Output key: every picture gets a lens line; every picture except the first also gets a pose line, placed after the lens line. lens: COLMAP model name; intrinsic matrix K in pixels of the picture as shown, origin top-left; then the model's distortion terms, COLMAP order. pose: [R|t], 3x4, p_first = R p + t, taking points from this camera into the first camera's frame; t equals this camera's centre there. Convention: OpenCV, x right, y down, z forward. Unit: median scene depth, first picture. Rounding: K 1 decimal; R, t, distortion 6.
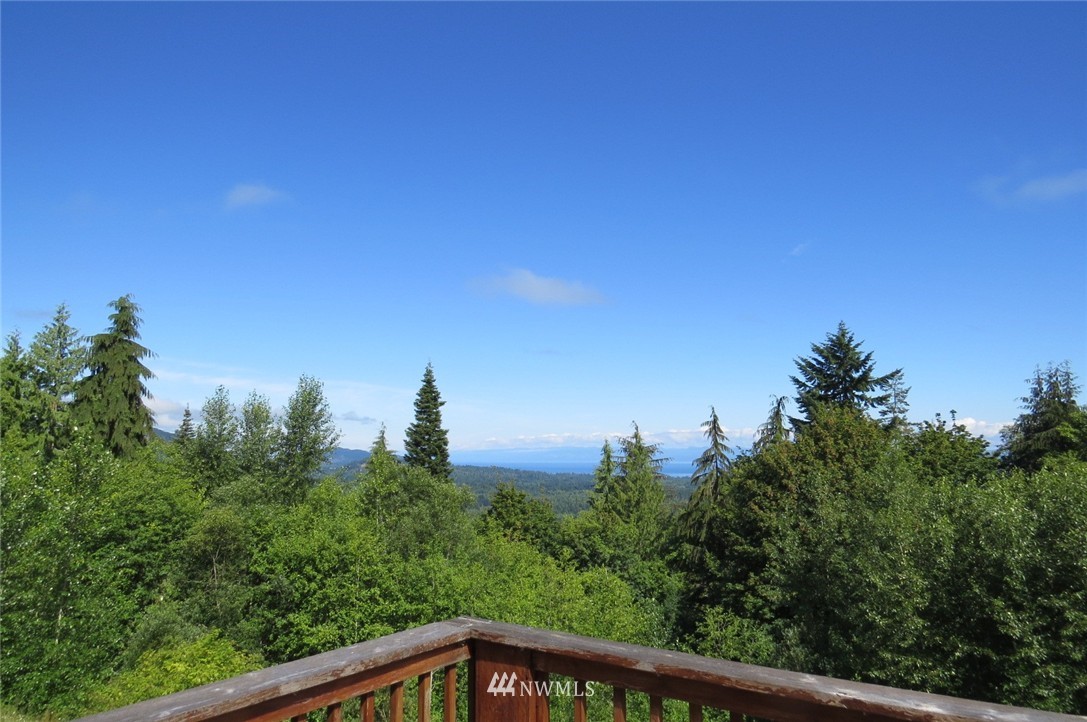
lens RADIAL K [[776.3, 0, 546.6], [0, 776.3, 356.0], [0, 0, 1]] dist [-0.019171, 0.002184]
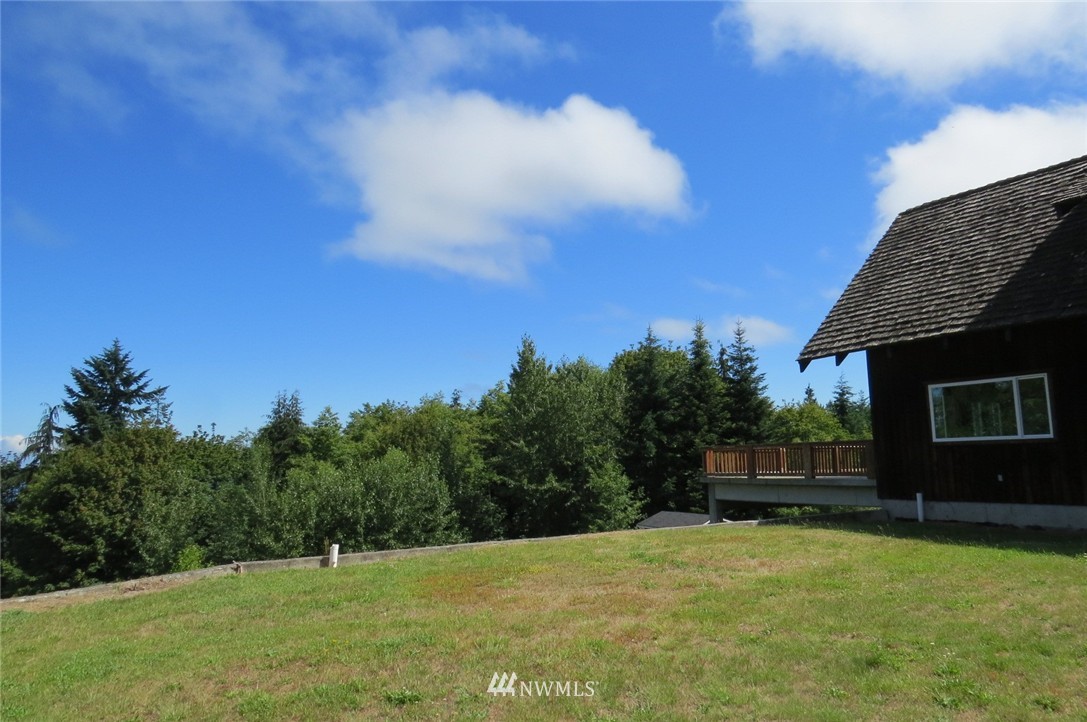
lens RADIAL K [[776.3, 0, 544.9], [0, 776.3, 362.3], [0, 0, 1]] dist [-0.019171, 0.002184]
pose [[0.451016, 0.094086, 0.887543, -0.311769], [-0.082036, 0.994589, -0.063746, 0.008081], [-0.888738, -0.044060, 0.456294, -0.033060]]
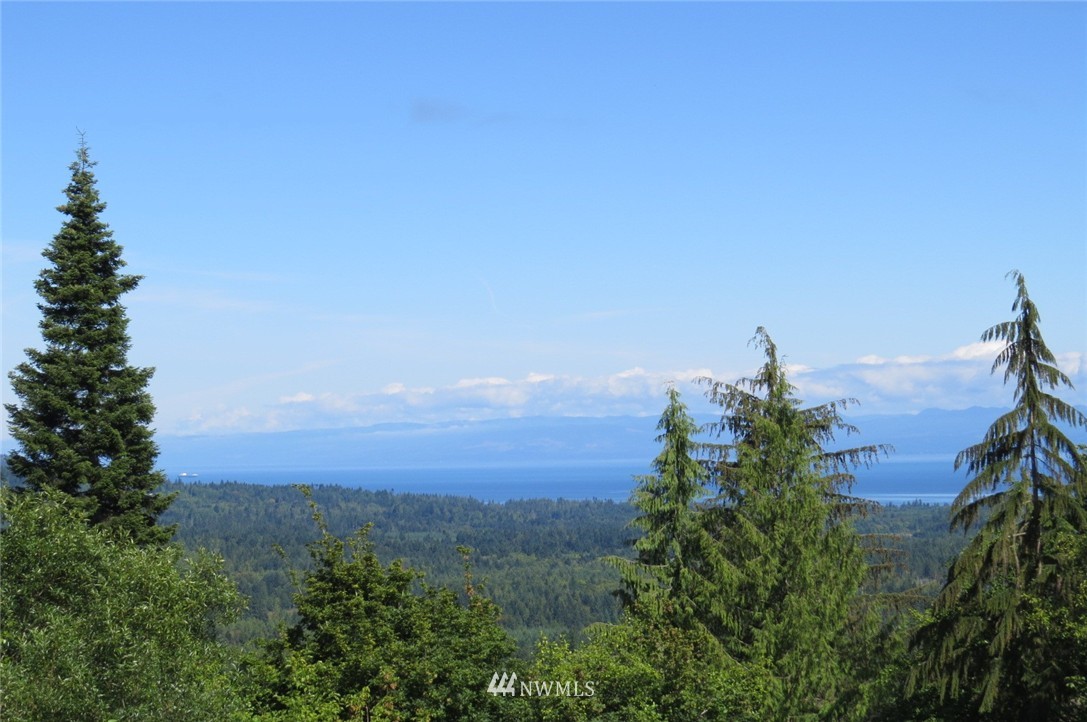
lens RADIAL K [[2481.3, 0, 546.4], [0, 2481.3, 357.0], [0, 0, 1]] dist [-0.085157, 0.000000]
pose [[0.999378, -0.020632, 0.028611, 0.000092], [0.017904, 0.995550, 0.092521, 0.004445], [-0.030393, -0.091951, 0.995300, 0.040097]]
